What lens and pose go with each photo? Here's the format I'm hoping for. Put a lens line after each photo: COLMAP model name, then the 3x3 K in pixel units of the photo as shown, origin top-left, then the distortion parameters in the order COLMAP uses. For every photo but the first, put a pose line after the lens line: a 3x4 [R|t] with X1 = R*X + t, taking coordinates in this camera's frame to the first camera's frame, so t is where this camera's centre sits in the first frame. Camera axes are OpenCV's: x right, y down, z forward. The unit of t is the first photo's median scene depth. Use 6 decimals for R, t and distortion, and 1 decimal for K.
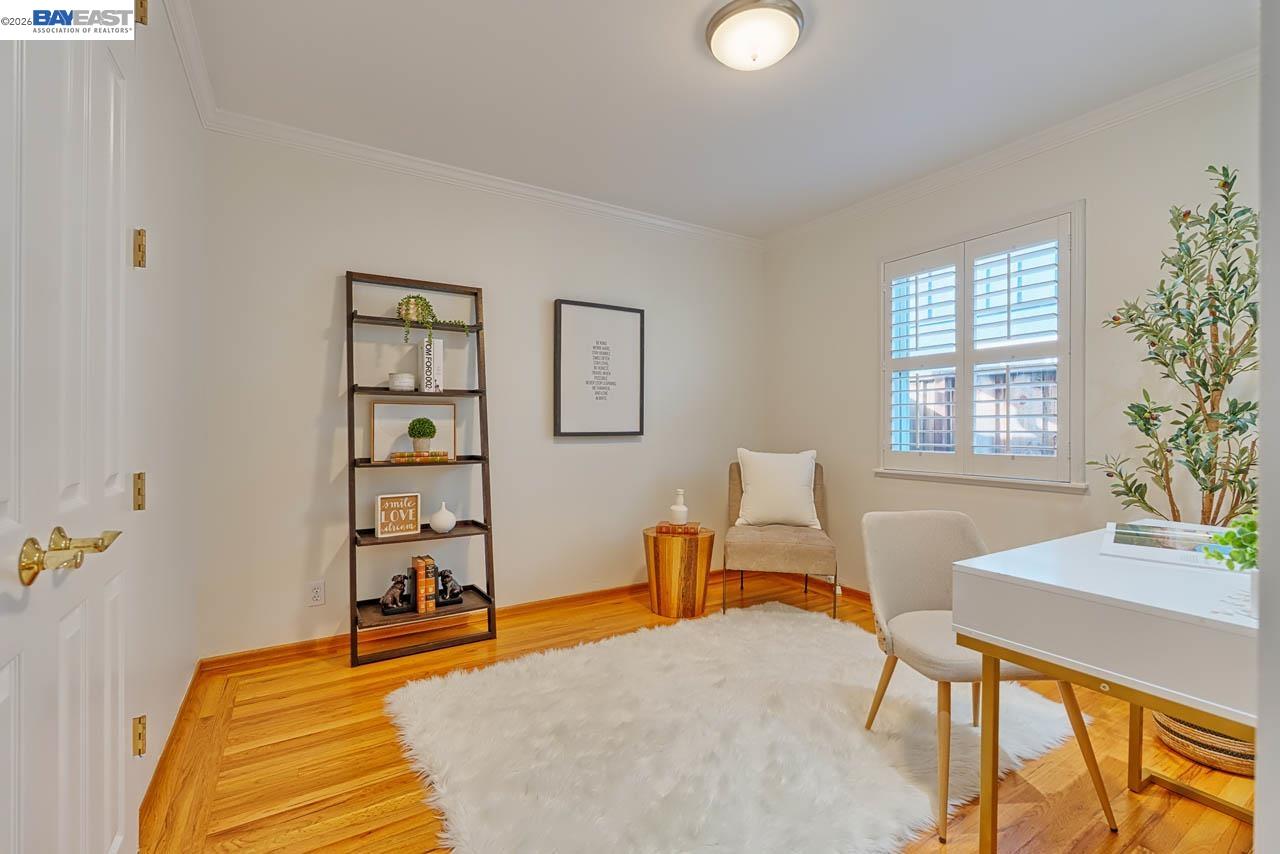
lens RADIAL K [[556.4, 0, 640.6], [0, 556.4, 430.0], [0, 0, 1]] dist [-0.004752, 0.000534]
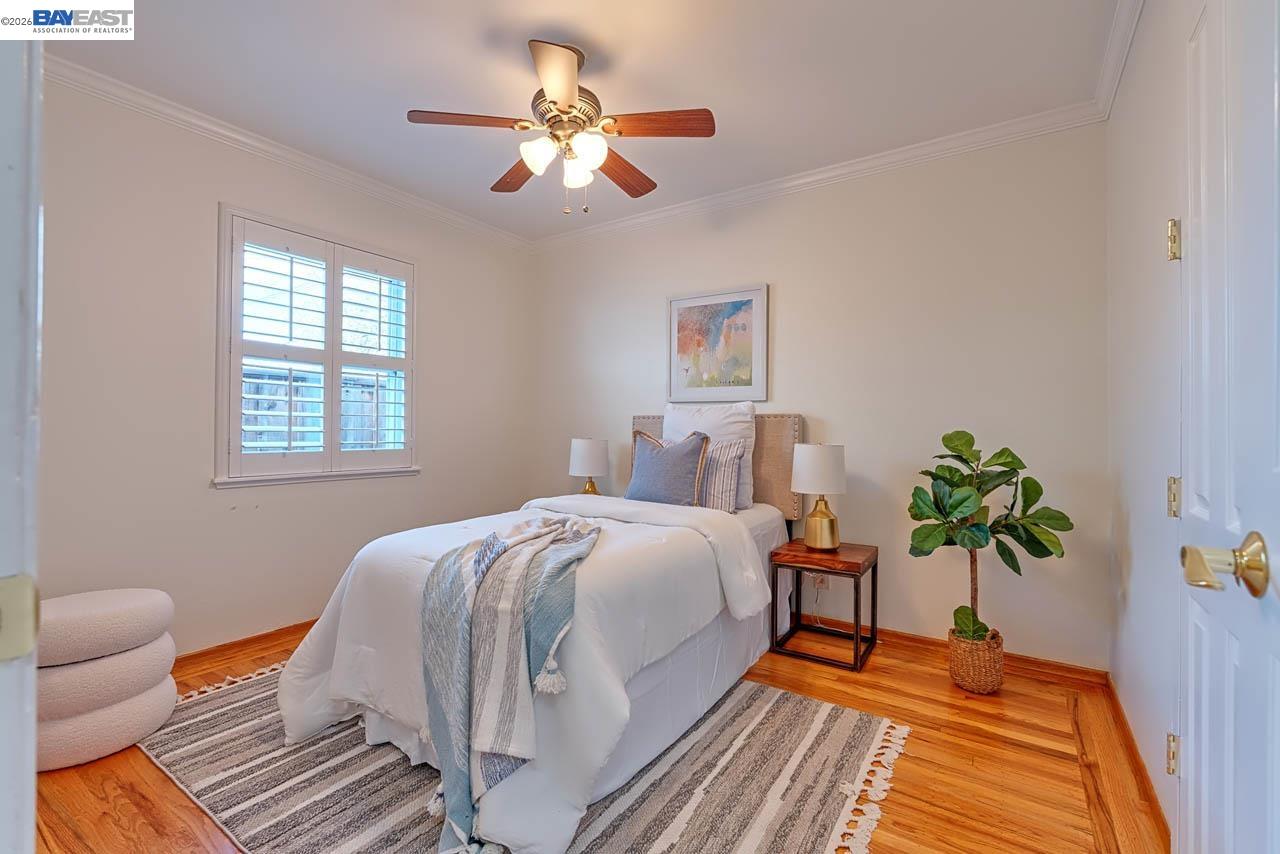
lens RADIAL K [[556.4, 0, 641.0], [0, 556.4, 429.4], [0, 0, 1]] dist [-0.004752, 0.000534]
pose [[-0.412192, -0.002498, 0.911094, -0.571547], [-0.002508, 0.999996, 0.001607, 0.000060], [-0.911093, -0.001623, -0.412197, 0.889985]]
